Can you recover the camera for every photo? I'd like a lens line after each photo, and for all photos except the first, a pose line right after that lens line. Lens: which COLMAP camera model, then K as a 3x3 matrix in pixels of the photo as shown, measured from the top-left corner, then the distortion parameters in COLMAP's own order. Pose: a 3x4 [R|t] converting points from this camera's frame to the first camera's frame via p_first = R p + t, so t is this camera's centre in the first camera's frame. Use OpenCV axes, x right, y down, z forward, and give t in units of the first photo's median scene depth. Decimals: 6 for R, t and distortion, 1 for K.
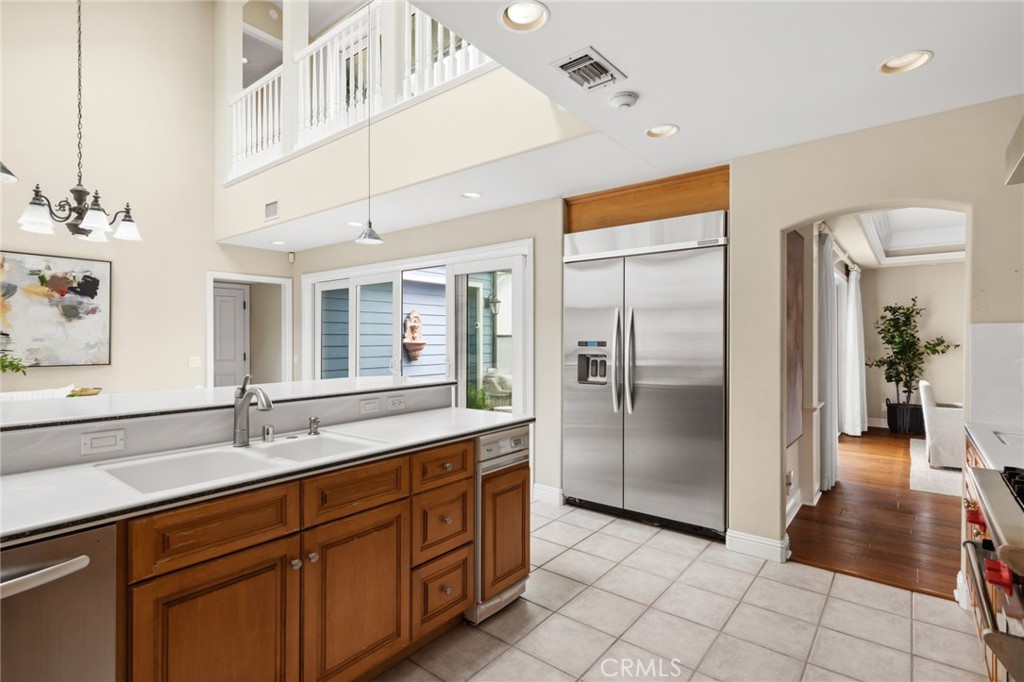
lens RADIAL K [[479.0, 0, 490.7], [0, 479.0, 341.6], [0, 0, 1]] dist [0.003211, 0.000404]
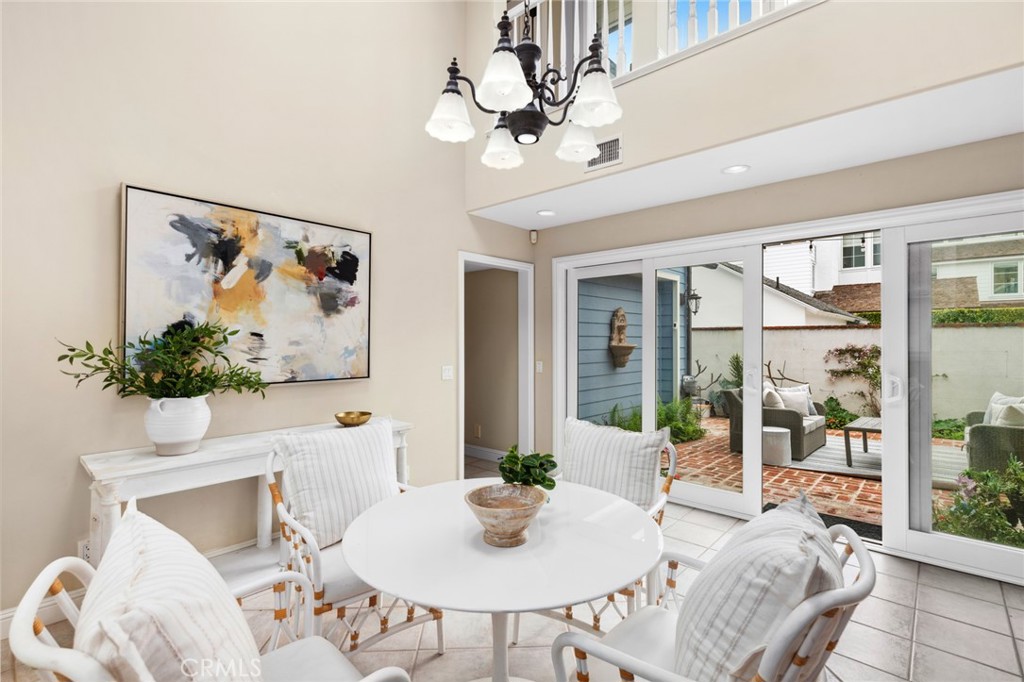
lens RADIAL K [[467.1, 0, 511.3], [0, 467.1, 343.1], [0, 0, 1]] dist [-0.001204, 0.000241]
pose [[0.999714, 0.002376, -0.023783, -0.584969], [-0.002360, 0.999997, 0.000714, -0.004617], [0.023785, -0.000658, 0.999717, 0.323168]]
